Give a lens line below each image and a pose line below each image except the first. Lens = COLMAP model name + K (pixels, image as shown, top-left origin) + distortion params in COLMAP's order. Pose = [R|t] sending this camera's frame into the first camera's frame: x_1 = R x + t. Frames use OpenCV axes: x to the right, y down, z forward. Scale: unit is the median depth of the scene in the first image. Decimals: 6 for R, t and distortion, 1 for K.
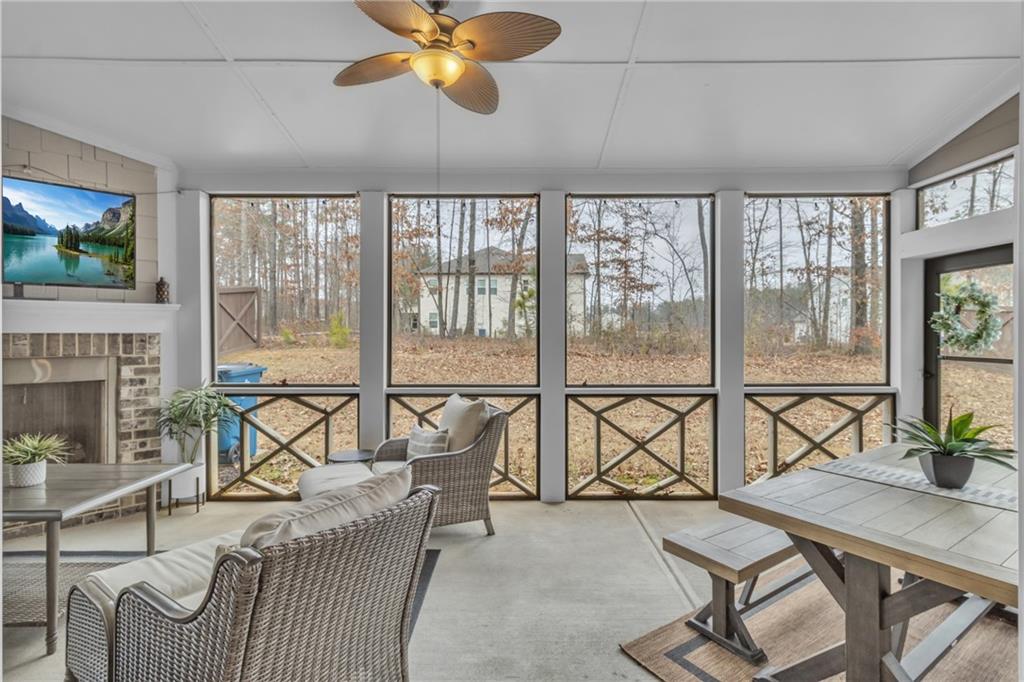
lens RADIAL K [[480.0, 0, 520.9], [0, 480.0, 334.8], [0, 0, 1]] dist [0.003694, 0.001125]
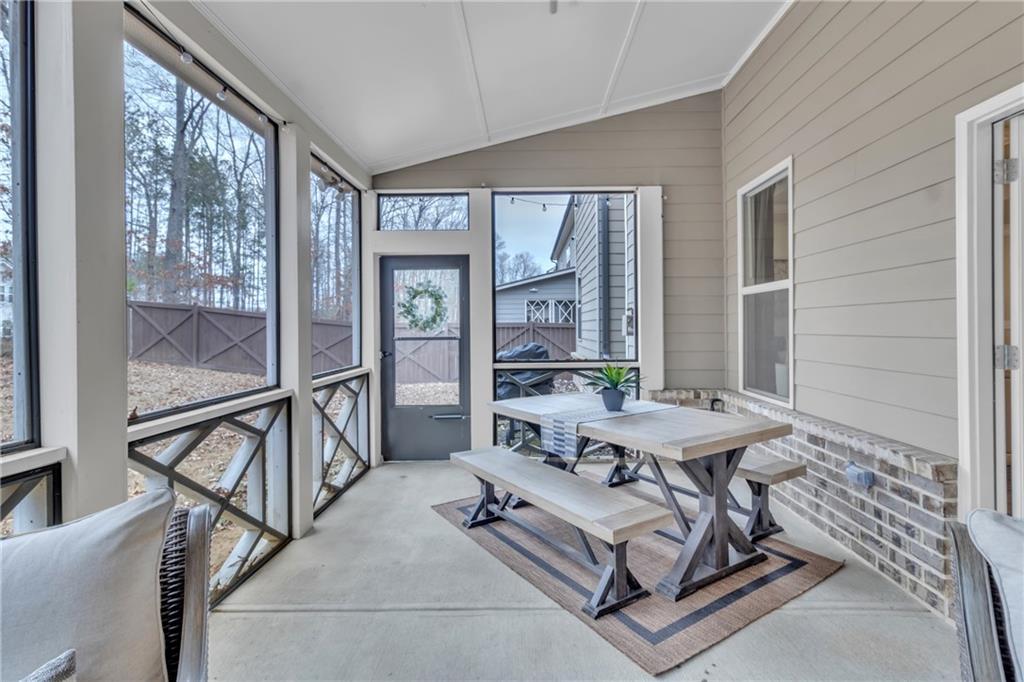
lens RADIAL K [[480.0, 0, 520.9], [0, 480.0, 334.8], [0, 0, 1]] dist [0.003694, 0.001125]
pose [[0.020672, -0.014095, 0.999687, -0.373899], [0.014600, 0.999798, 0.013795, 0.027044], [-0.999680, 0.014311, 0.020874, 0.725572]]
